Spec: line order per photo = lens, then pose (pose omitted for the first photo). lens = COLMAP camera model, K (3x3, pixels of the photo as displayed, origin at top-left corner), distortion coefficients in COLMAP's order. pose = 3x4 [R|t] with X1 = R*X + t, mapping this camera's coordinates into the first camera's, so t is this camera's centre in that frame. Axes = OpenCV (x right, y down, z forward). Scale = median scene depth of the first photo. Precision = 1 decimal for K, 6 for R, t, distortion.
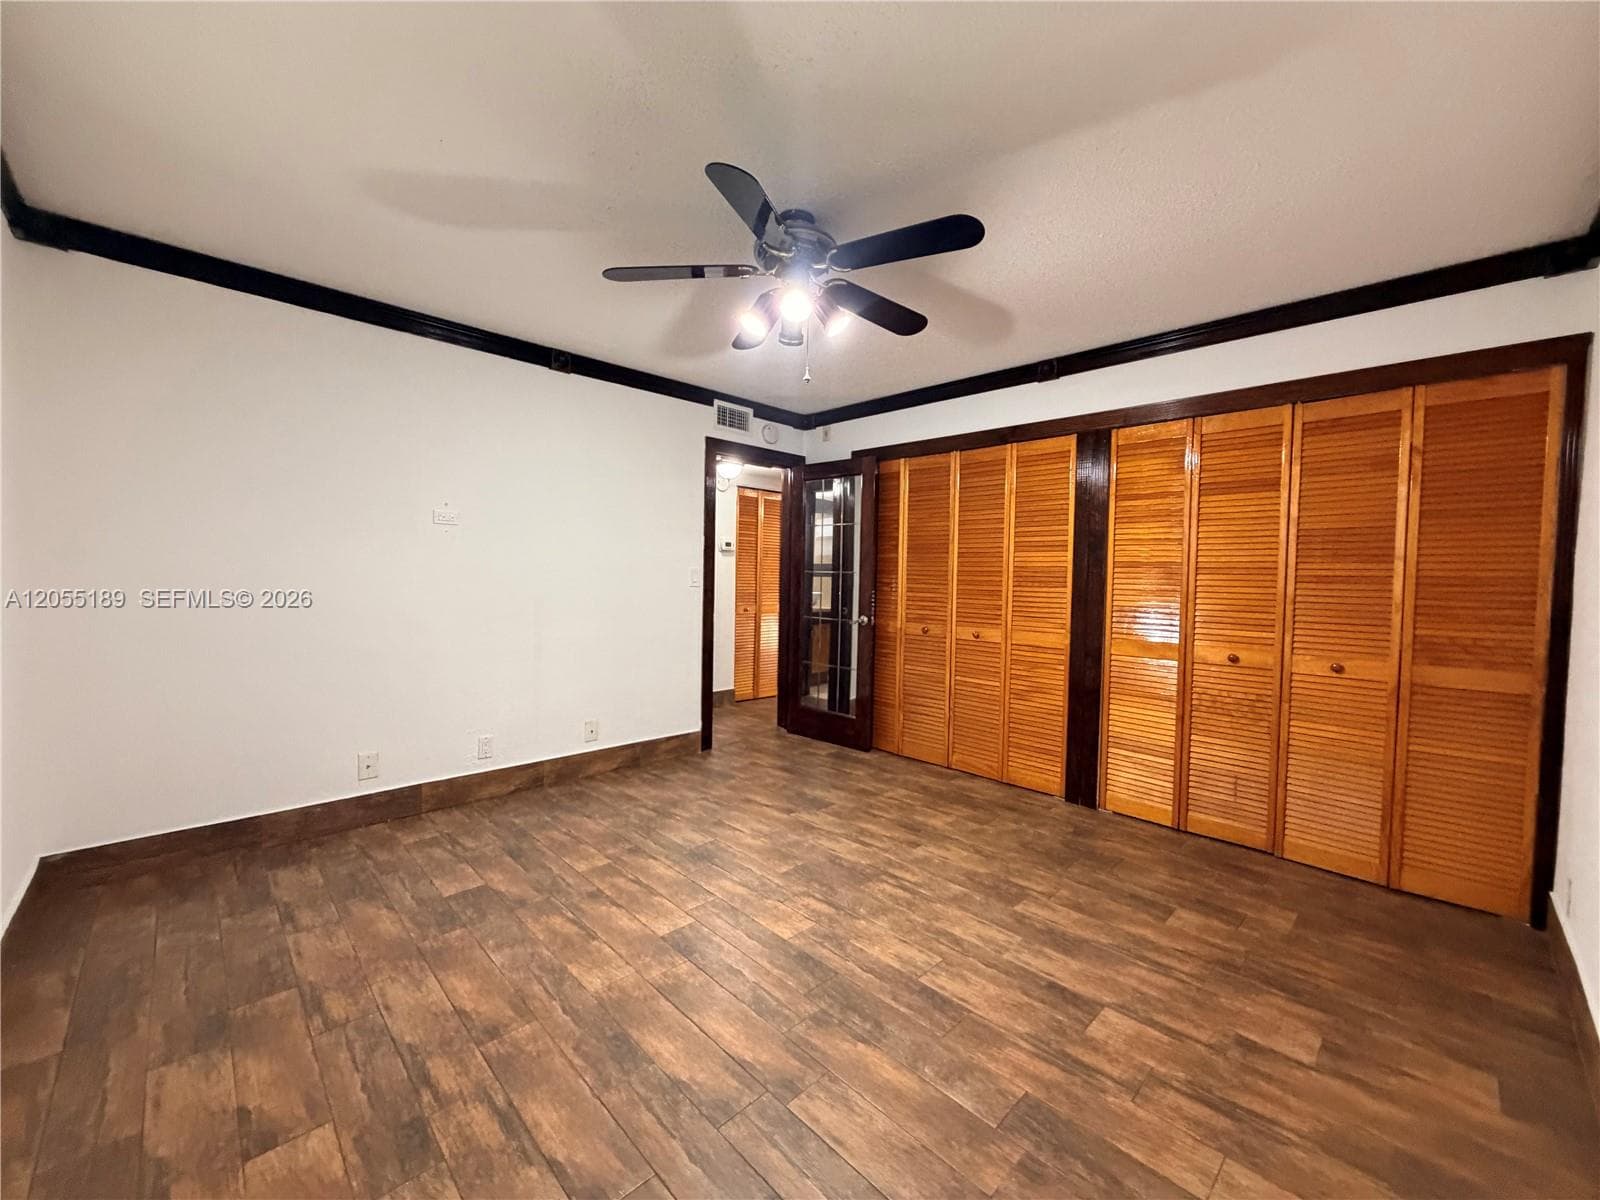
lens RADIAL K [[634.5, 0, 799.8], [0, 634.5, 601.4], [0, 0, 1]] dist [-0.001459, -0.000324]
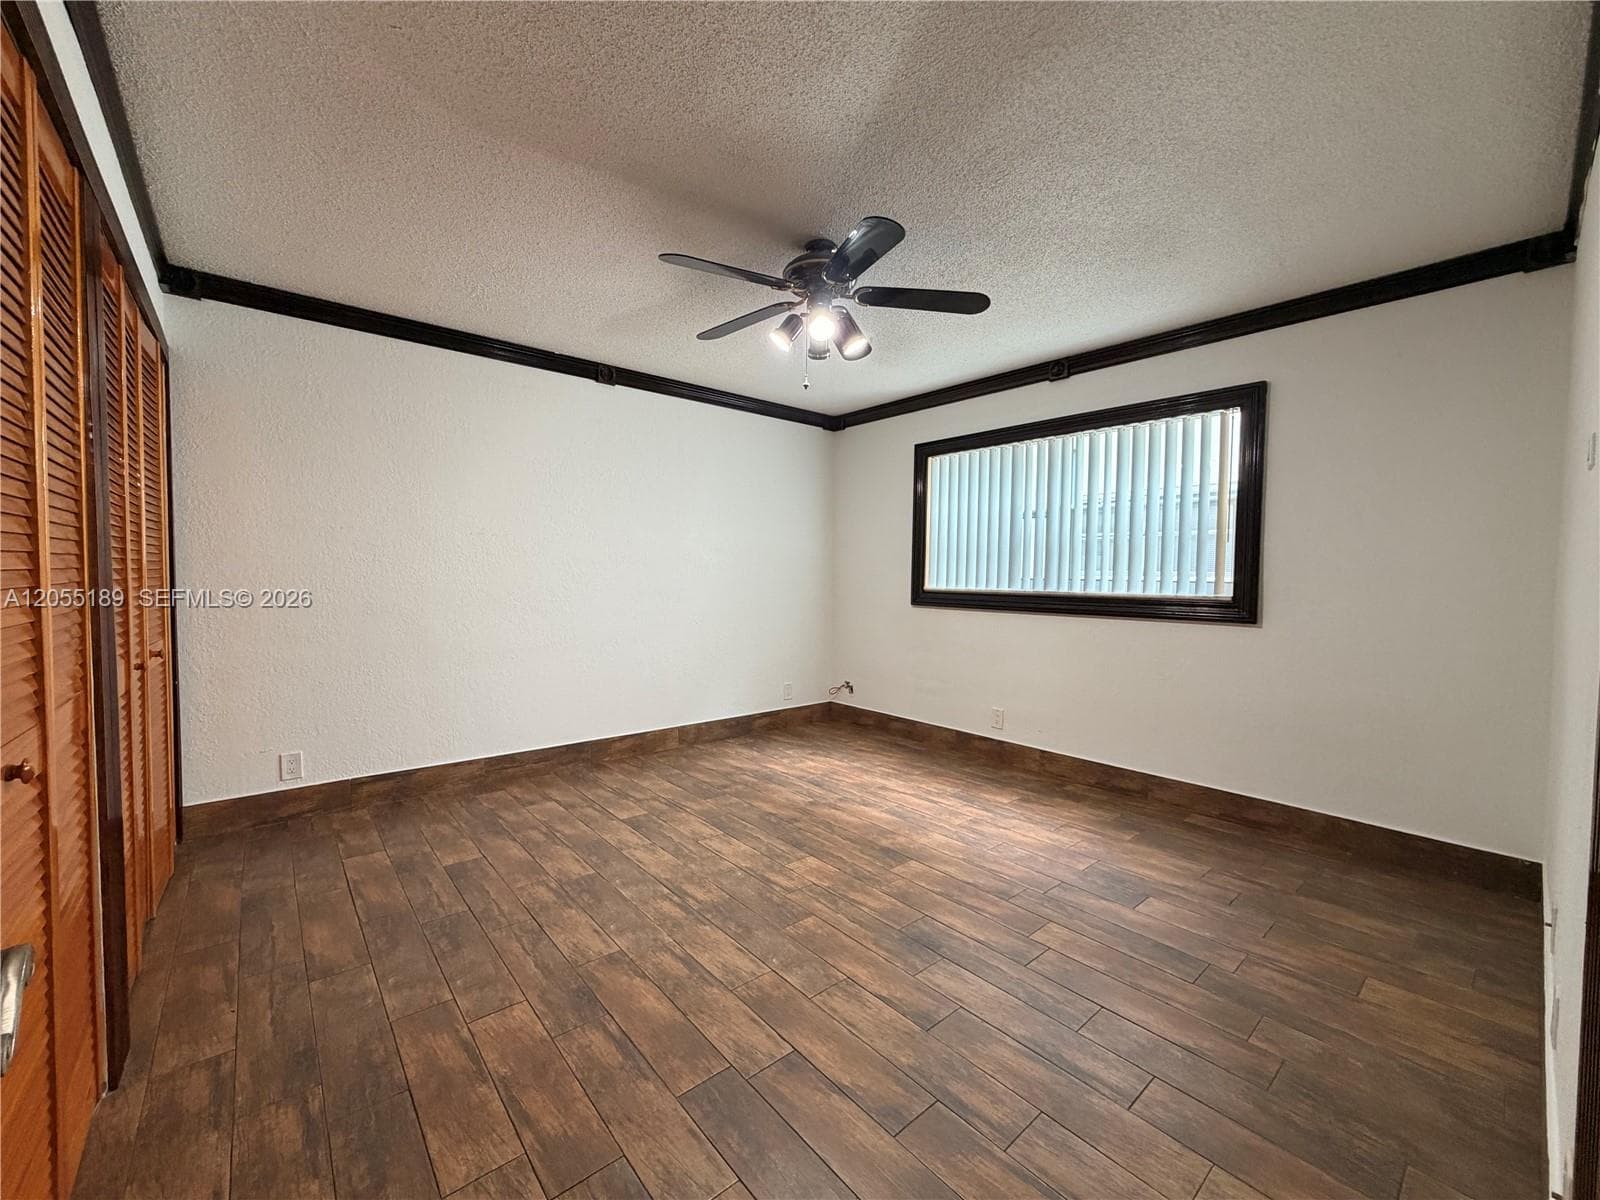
lens RADIAL K [[634.5, 0, 790.9], [0, 634.5, 598.3], [0, 0, 1]] dist [-0.001459, -0.000324]
pose [[-0.996277, -0.034314, 0.079085, -0.055166], [-0.027693, 0.996136, 0.083350, -0.067962], [-0.081640, 0.080849, -0.993377, 1.925827]]
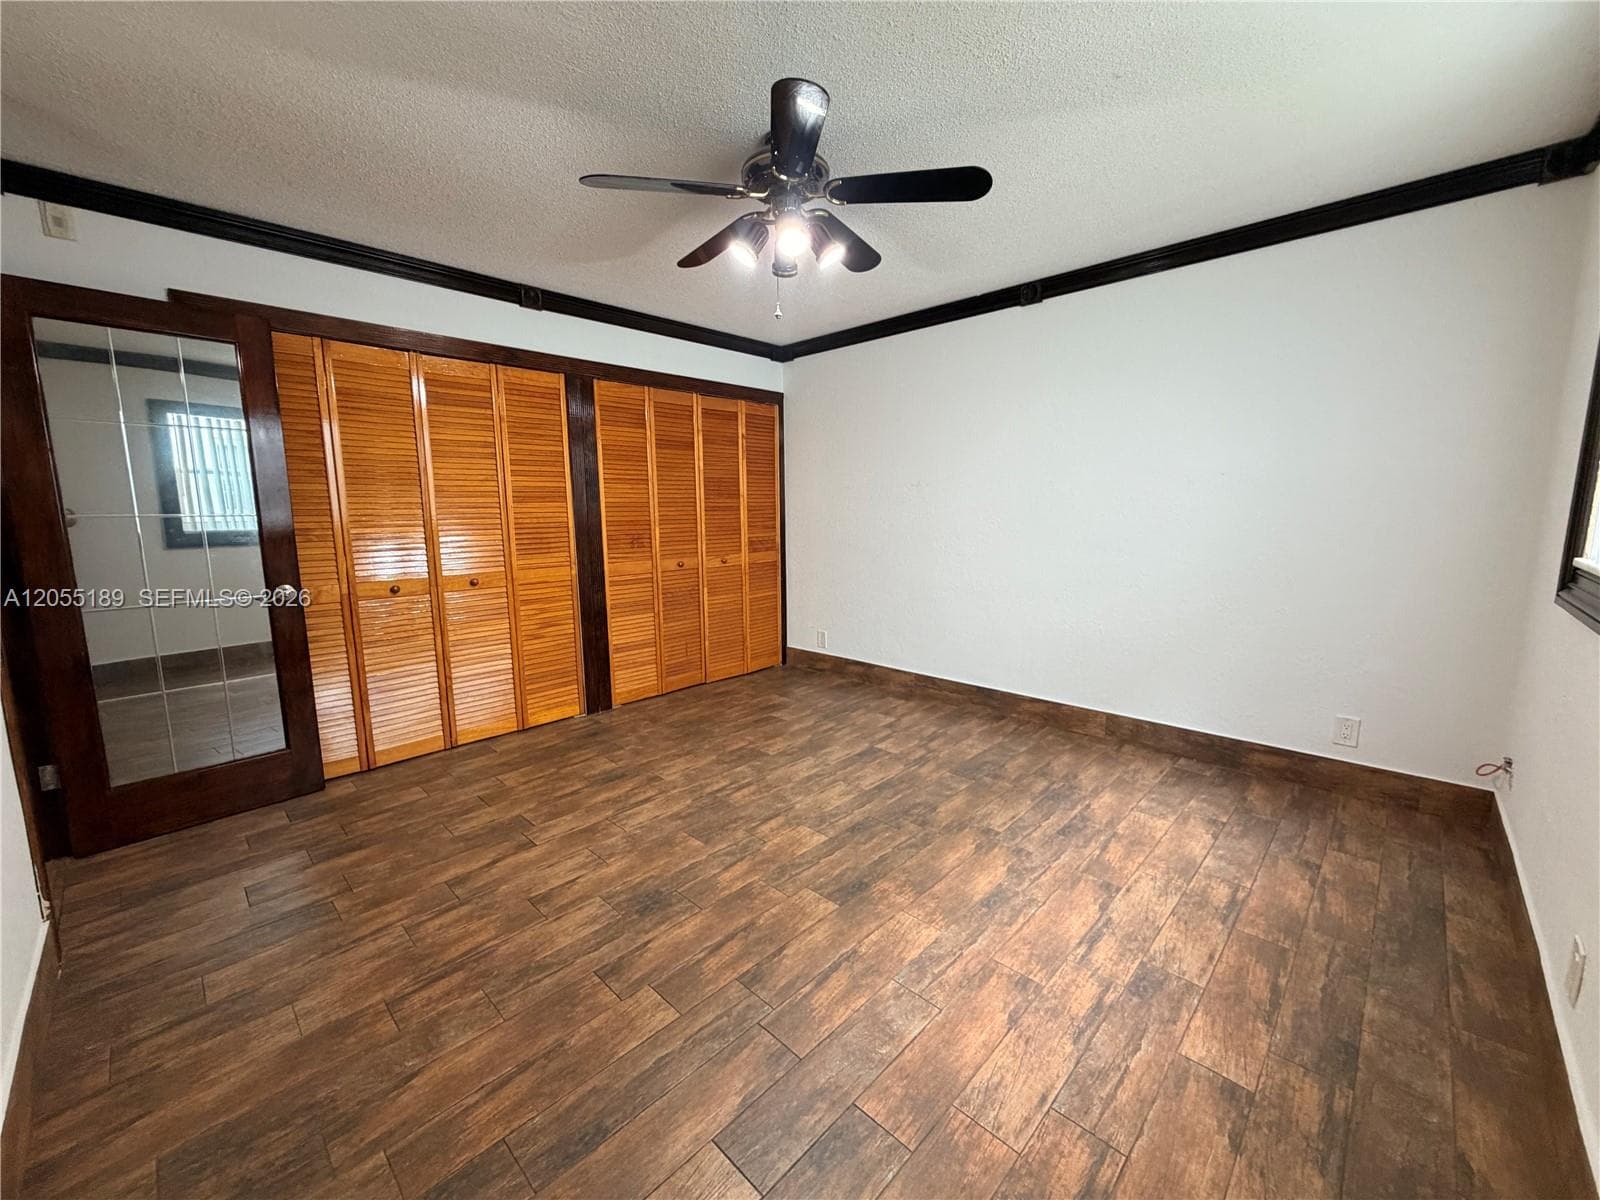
lens RADIAL K [[634.5, 0, 798.0], [0, 634.5, 594.7], [0, 0, 1]] dist [-0.001459, -0.000324]
pose [[-0.026550, -0.156161, 0.987375, -0.936969], [0.052883, 0.986120, 0.157385, -0.068640], [-0.998248, 0.056394, -0.017923, 0.916941]]
